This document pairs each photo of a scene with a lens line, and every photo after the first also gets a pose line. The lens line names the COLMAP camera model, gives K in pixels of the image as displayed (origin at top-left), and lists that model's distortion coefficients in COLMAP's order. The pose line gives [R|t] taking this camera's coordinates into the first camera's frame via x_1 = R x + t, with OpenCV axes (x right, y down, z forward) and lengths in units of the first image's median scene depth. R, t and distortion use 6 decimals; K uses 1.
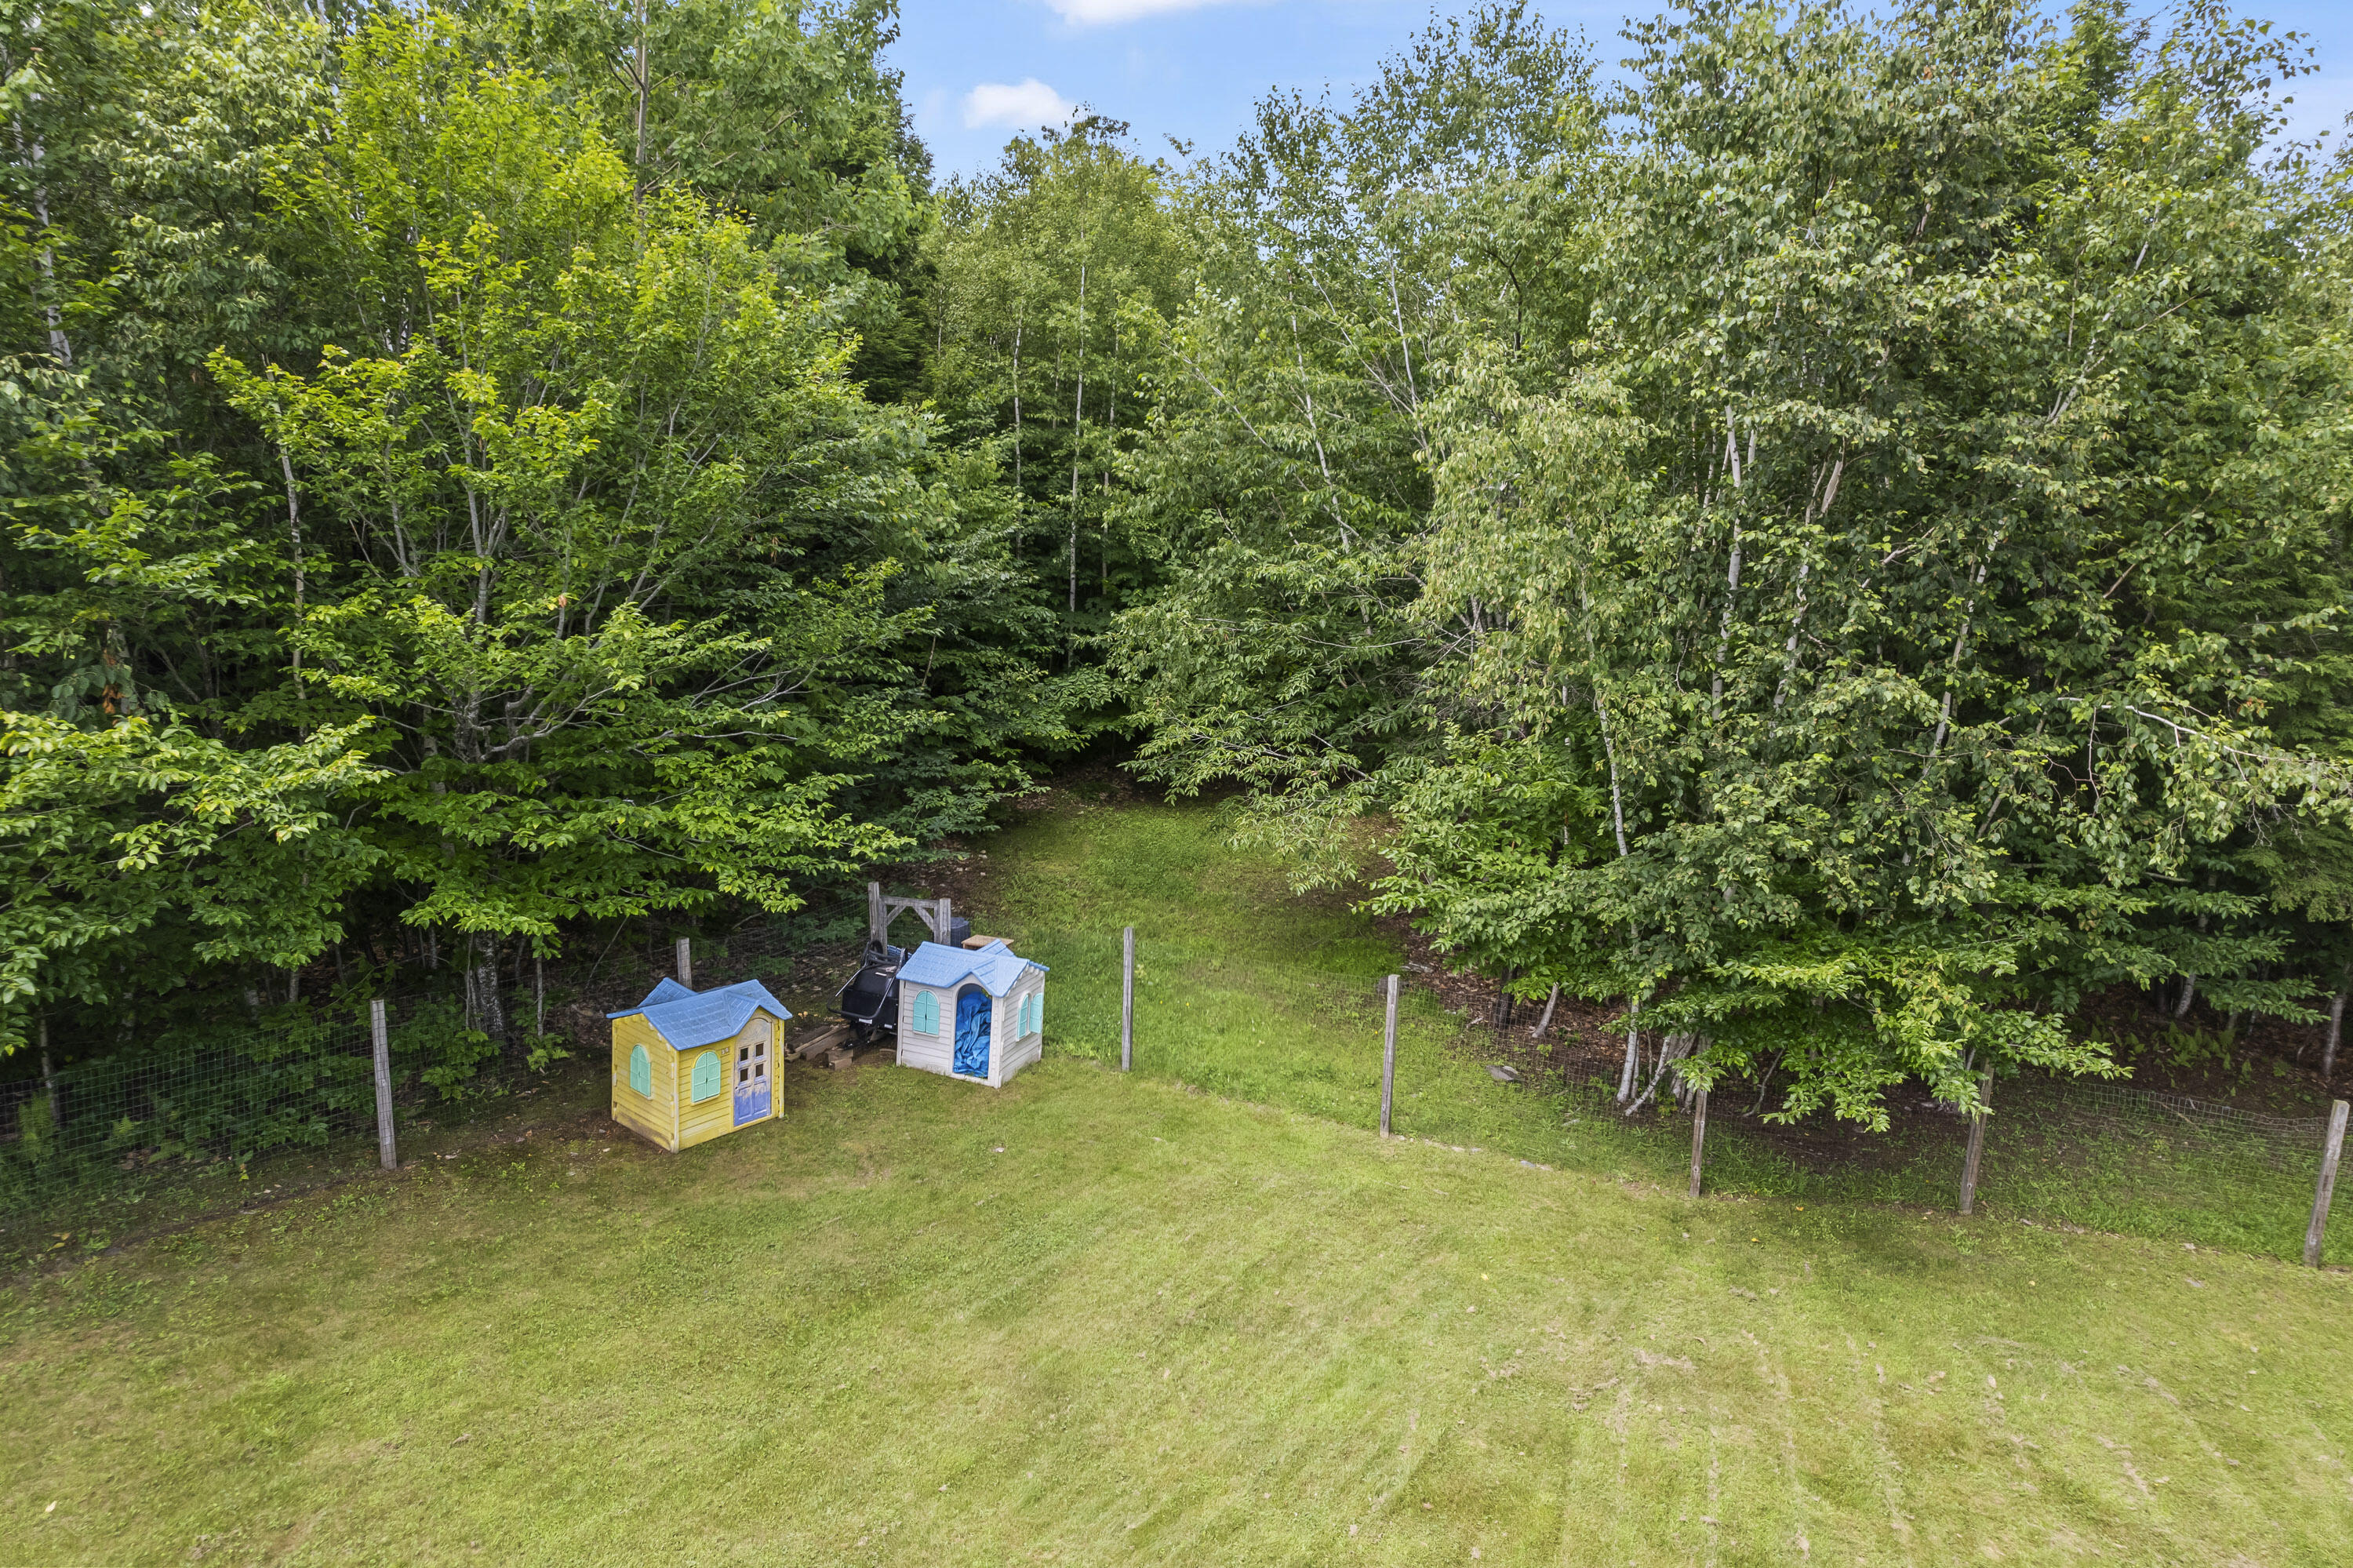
lens RADIAL K [[1539.4, 0, 1182.6], [0, 1539.4, 795.2], [0, 0, 1]] dist [-0.012998, 0.000654]
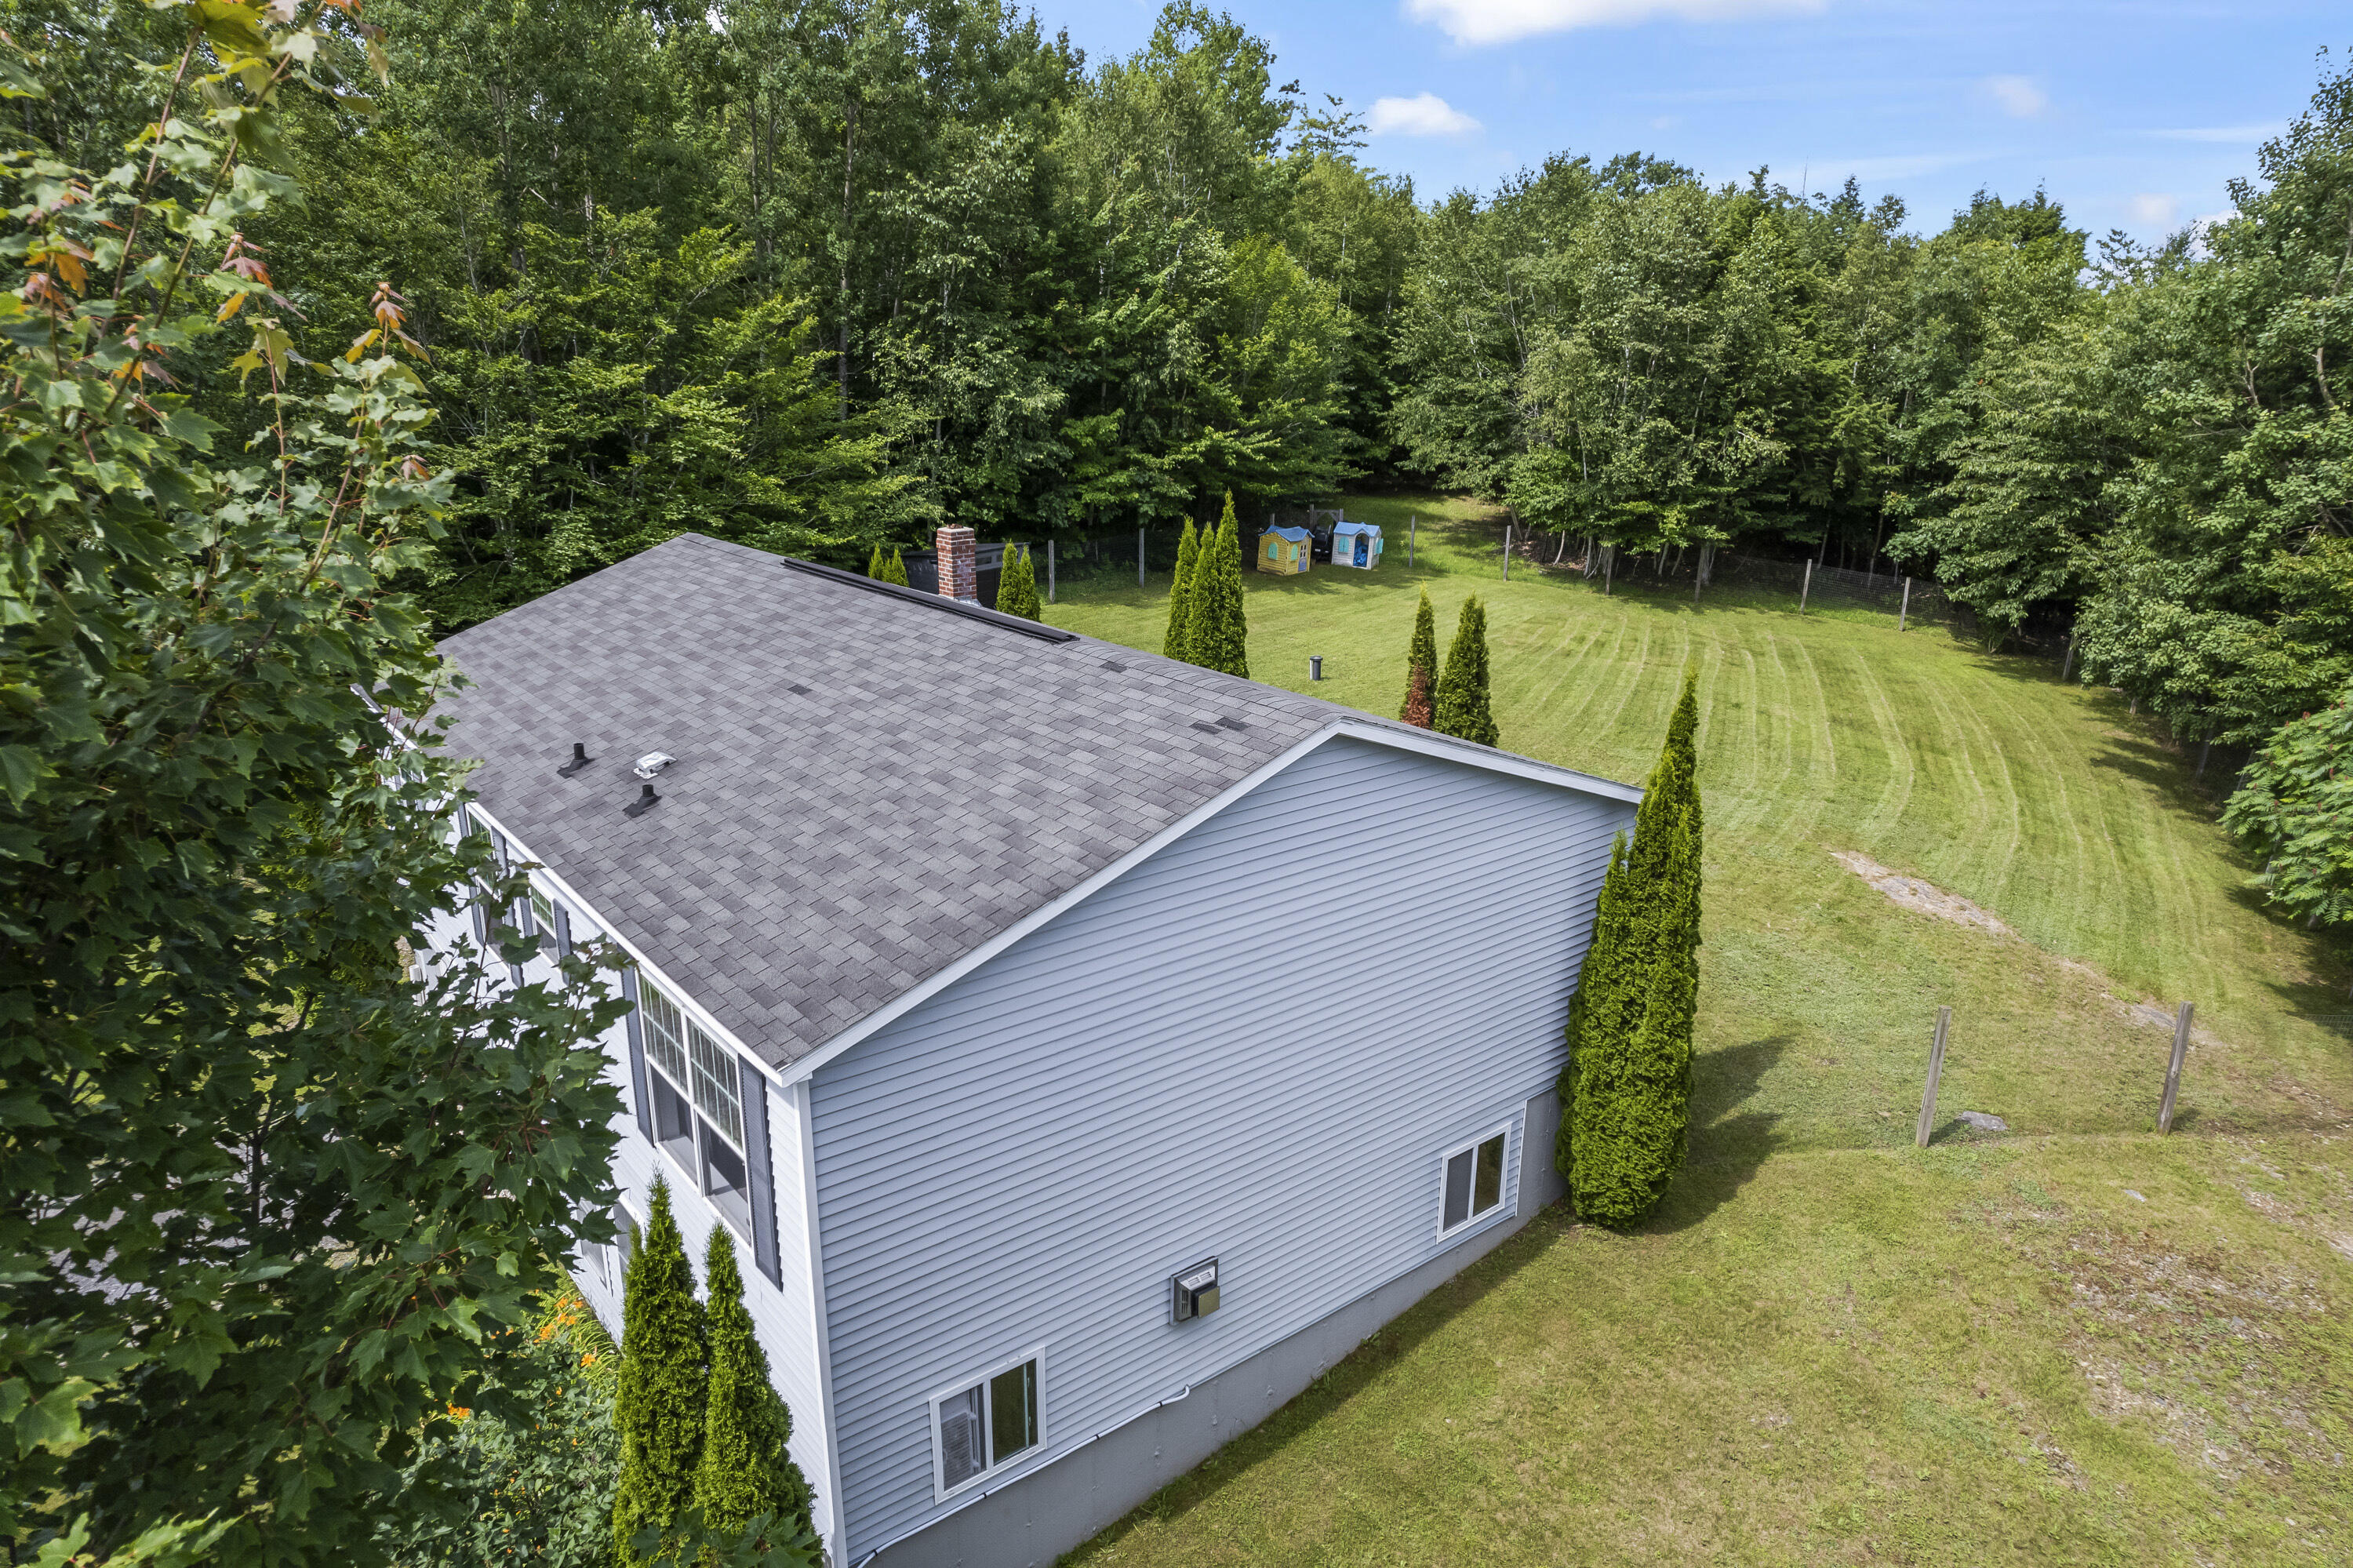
lens RADIAL K [[1539.4, 0, 1172.8], [0, 1539.4, 769.2], [0, 0, 1]] dist [-0.012998, 0.000654]
pose [[0.999984, -0.000657, -0.005604, -0.577516], [0.001292, 0.993463, 0.114148, 0.281699], [0.005493, -0.114154, 0.993448, -2.337752]]
